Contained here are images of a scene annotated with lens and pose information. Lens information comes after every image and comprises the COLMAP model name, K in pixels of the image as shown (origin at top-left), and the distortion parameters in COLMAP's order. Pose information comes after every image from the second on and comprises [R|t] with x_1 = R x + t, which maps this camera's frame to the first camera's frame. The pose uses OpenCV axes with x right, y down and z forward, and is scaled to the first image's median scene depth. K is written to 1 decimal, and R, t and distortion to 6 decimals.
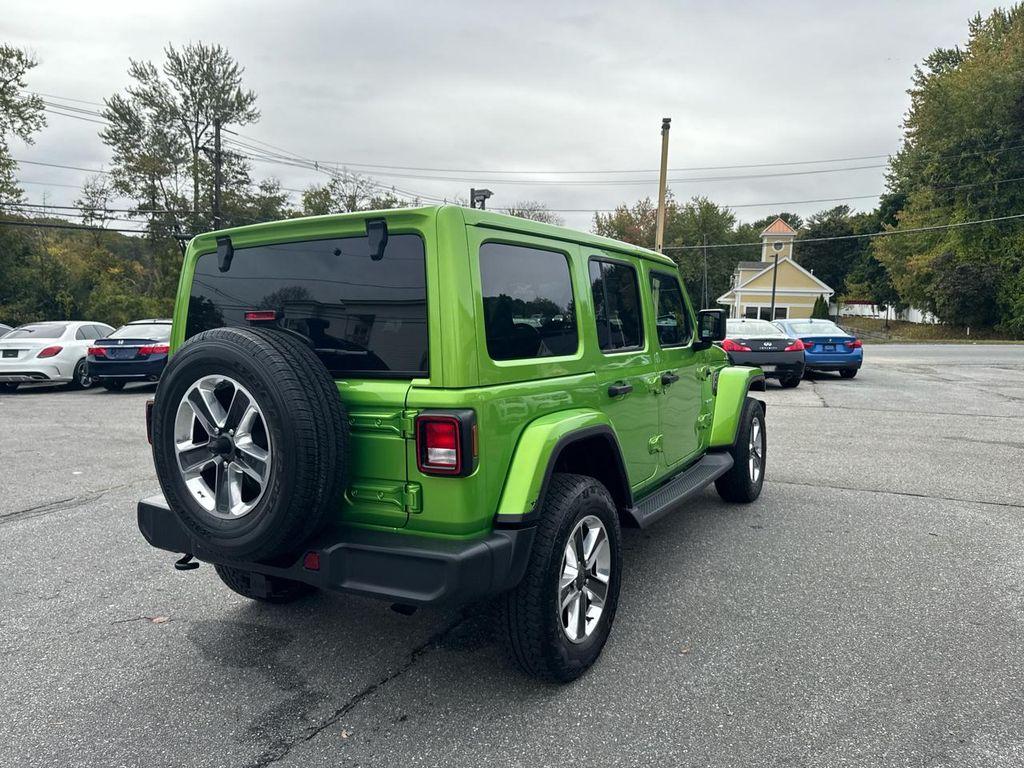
lens RADIAL K [[726.2, 0, 496.8], [0, 726.2, 388.7], [0, 0, 1]] dist [0.040361, -0.049183]
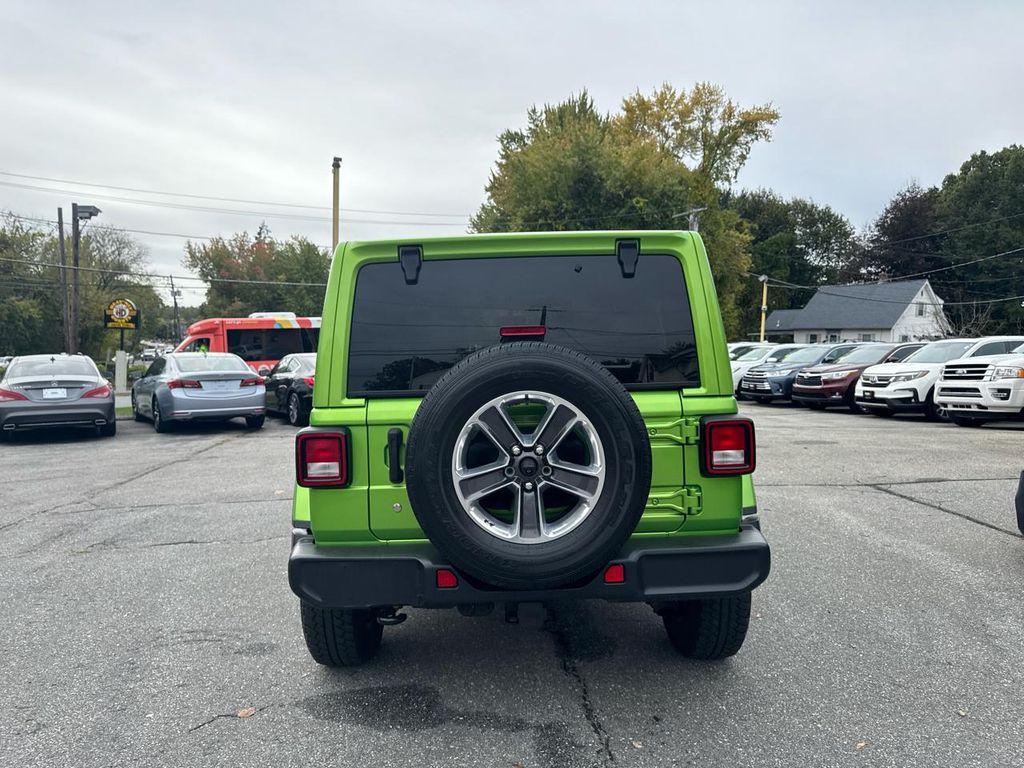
lens RADIAL K [[725.8, 0, 524.8], [0, 725.8, 395.1], [0, 0, 1]] dist [0.053244, -0.080173]
pose [[0.848309, -0.030618, 0.528616, -0.524902], [0.053651, 0.998159, -0.028283, 0.007782], [-0.526777, 0.052354, 0.848390, 0.124172]]
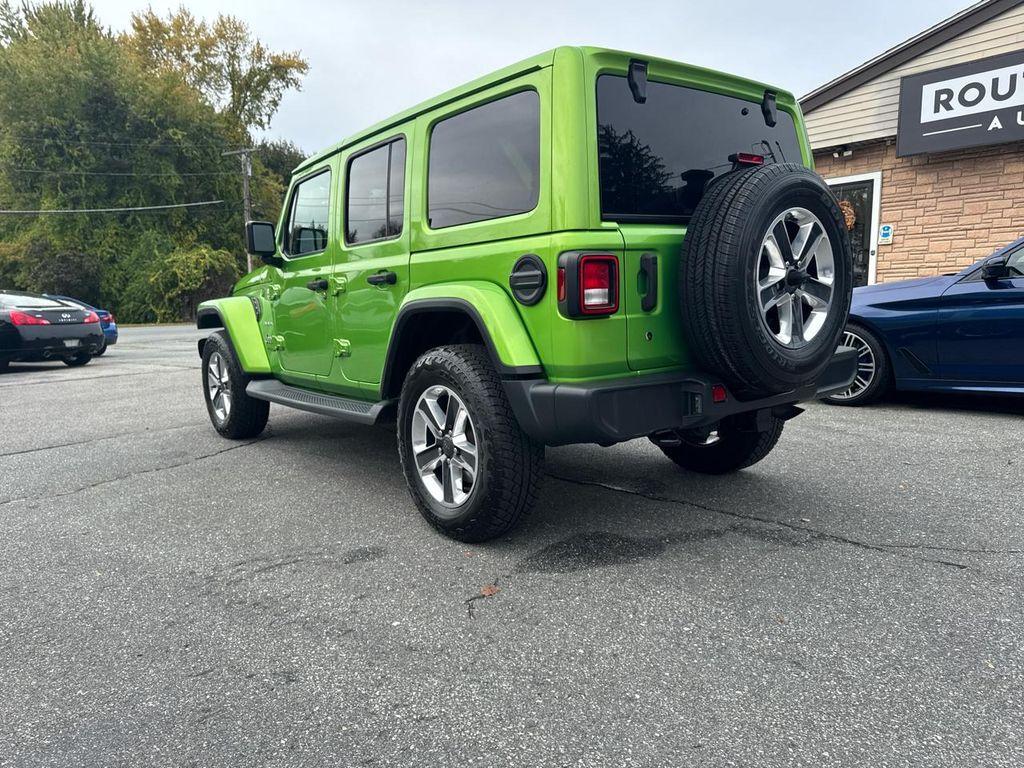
lens RADIAL K [[698.4, 0, 550.3], [0, 698.4, 379.7], [0, 0, 1]] dist [0.042874, -0.030501]
pose [[0.360538, -0.118227, 0.925221, -0.875672], [0.117201, 0.989815, 0.080810, 0.060663], [-0.925352, 0.079302, 0.370722, 0.581757]]
